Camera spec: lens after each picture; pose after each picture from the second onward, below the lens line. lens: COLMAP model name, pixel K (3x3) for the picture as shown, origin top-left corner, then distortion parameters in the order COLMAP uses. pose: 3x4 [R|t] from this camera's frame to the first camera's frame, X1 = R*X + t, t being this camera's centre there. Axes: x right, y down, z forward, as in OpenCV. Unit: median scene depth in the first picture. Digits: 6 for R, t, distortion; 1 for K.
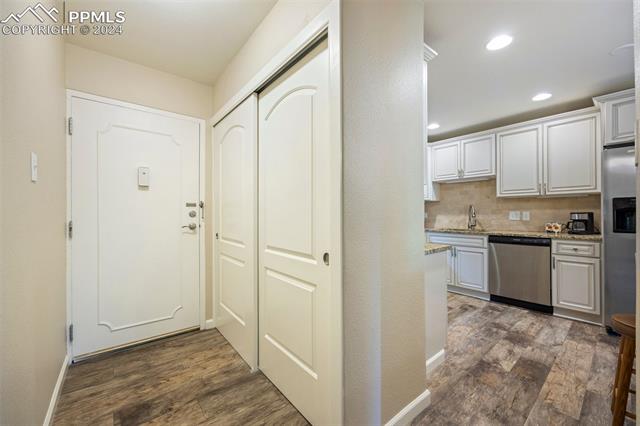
lens RADIAL K [[246.6, 0, 322.8], [0, 246.6, 210.4], [0, 0, 1]] dist [-0.002353, -0.000171]
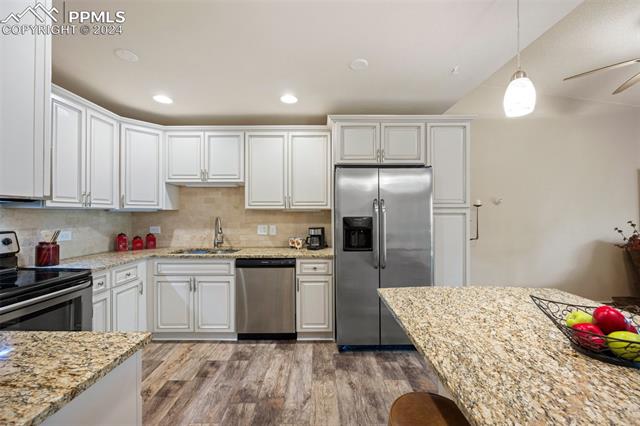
lens RADIAL K [[246.6, 0, 324.7], [0, 246.6, 212.3], [0, 0, 1]] dist [-0.002353, -0.000171]
pose [[0.608808, 0.000651, 0.793317, 0.246913], [-0.004669, 0.999985, 0.002763, -0.054355], [-0.793304, -0.005386, 0.608802, 0.331040]]
